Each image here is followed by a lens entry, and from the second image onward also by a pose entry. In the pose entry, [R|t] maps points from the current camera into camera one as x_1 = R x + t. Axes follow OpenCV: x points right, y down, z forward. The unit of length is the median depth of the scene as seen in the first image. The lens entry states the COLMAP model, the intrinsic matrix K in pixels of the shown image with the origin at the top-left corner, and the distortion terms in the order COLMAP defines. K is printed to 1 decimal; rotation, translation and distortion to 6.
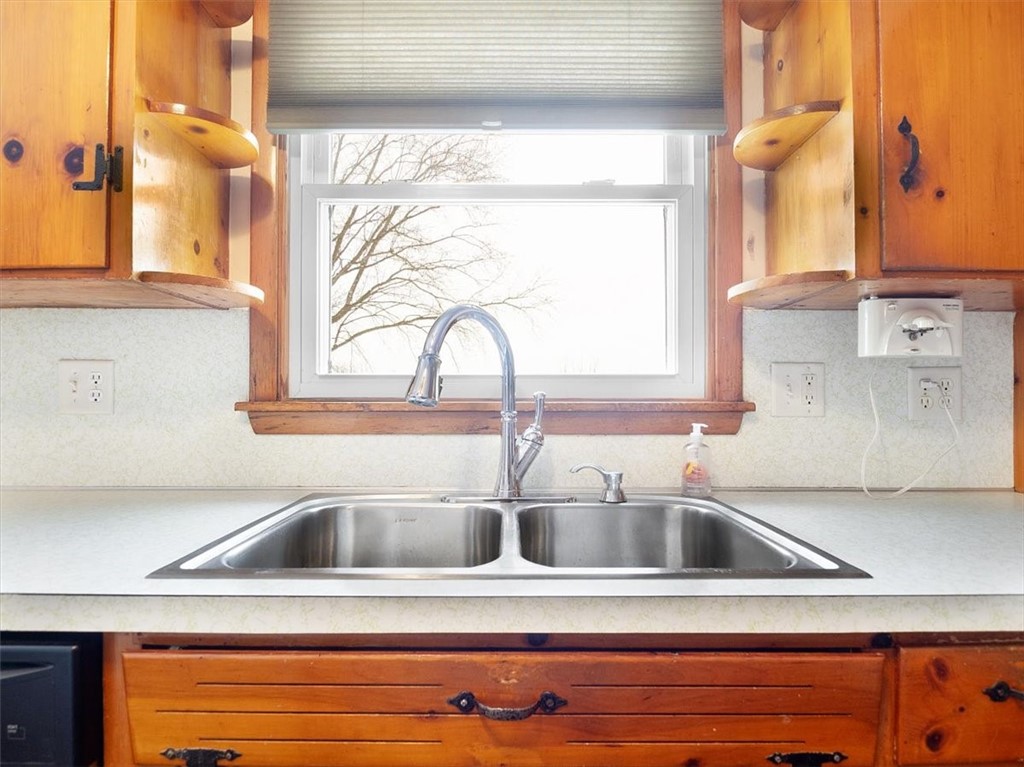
lens RADIAL K [[563.4, 0, 514.8], [0, 563.4, 399.2], [0, 0, 1]] dist [-0.012559, -0.000957]
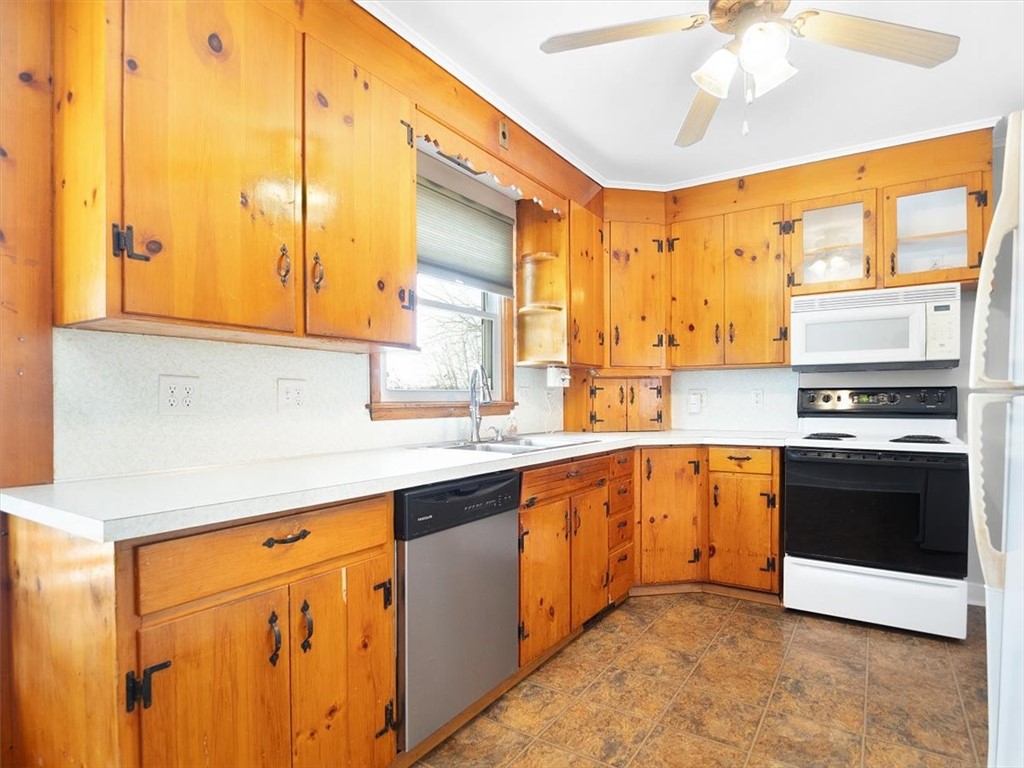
lens RADIAL K [[567.6, 0, 507.8], [0, 567.6, 407.0], [0, 0, 1]] dist [-0.009449, -0.001333]
pose [[0.560266, -0.015428, 0.828169, -1.800071], [0.005736, 0.999875, 0.014746, -0.010231], [-0.828293, -0.003511, 0.560284, -0.456451]]
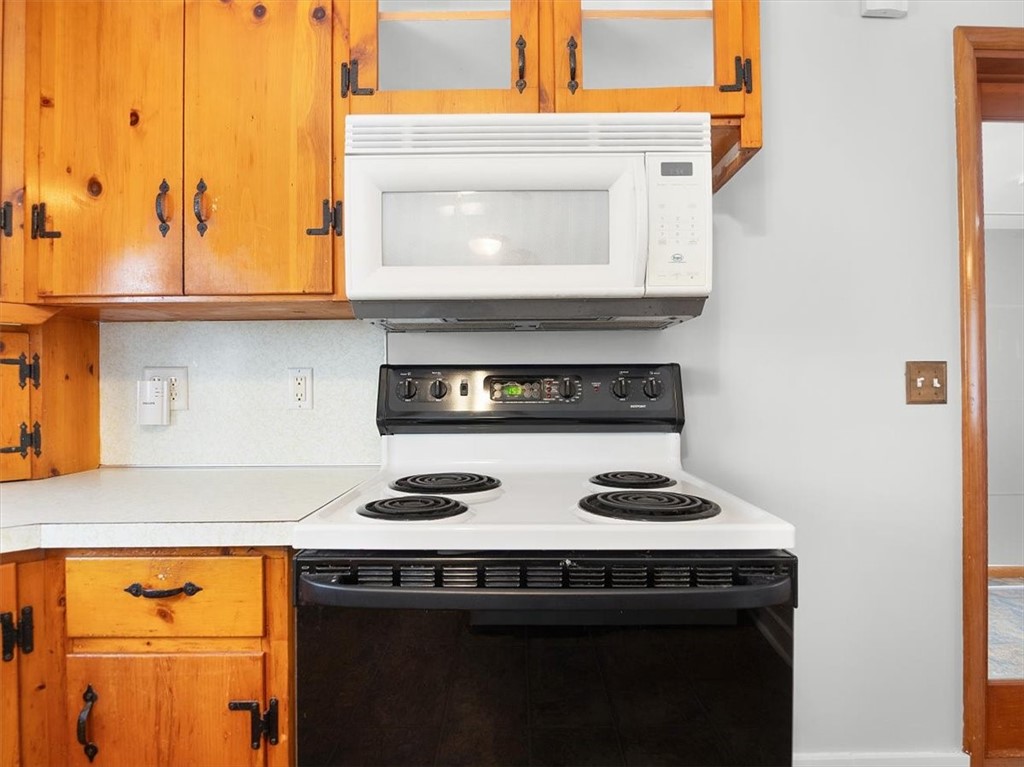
lens RADIAL K [[568.0, 0, 509.1], [0, 568.0, 400.9], [0, 0, 1]] dist [-0.009561, -0.001668]
pose [[0.017316, -0.017826, 0.999691, 0.117362], [0.005846, 0.999826, 0.017727, 0.001566], [-0.999833, 0.005537, 0.017417, -0.367308]]
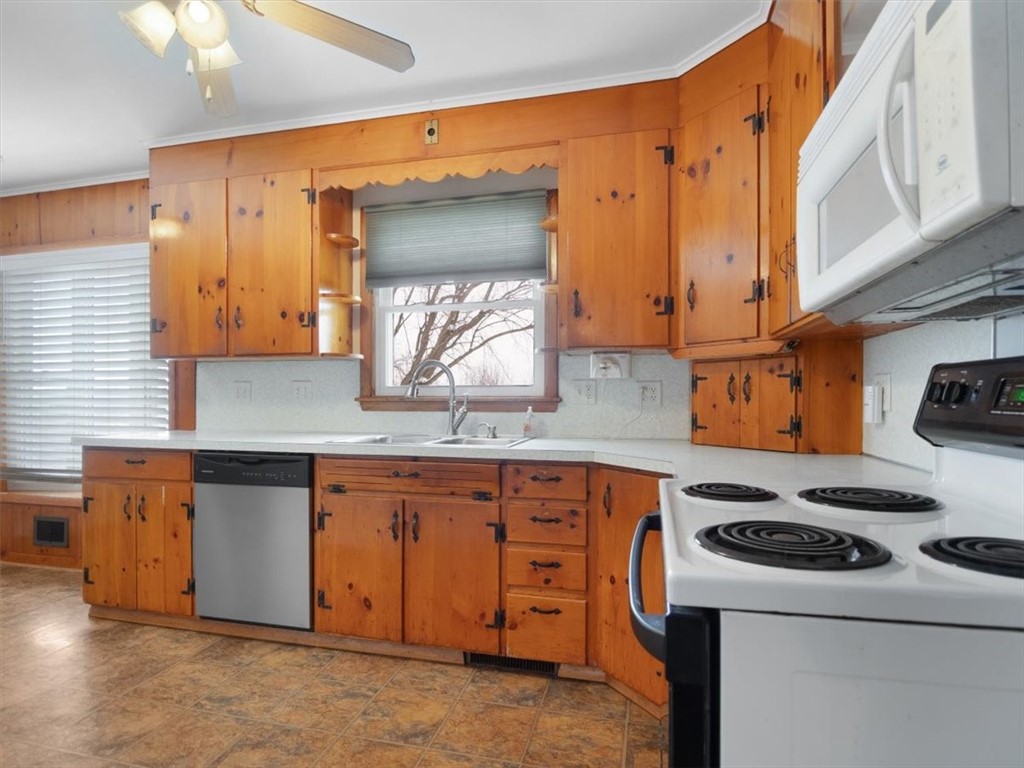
lens RADIAL K [[568.0, 0, 509.1], [0, 568.0, 401.4], [0, 0, 1]] dist [-0.009561, -0.001668]
pose [[0.966212, 0.000997, -0.257748, 0.809003], [0.000843, 0.999975, 0.007031, 0.004419], [0.257748, -0.007010, 0.966187, -1.250958]]
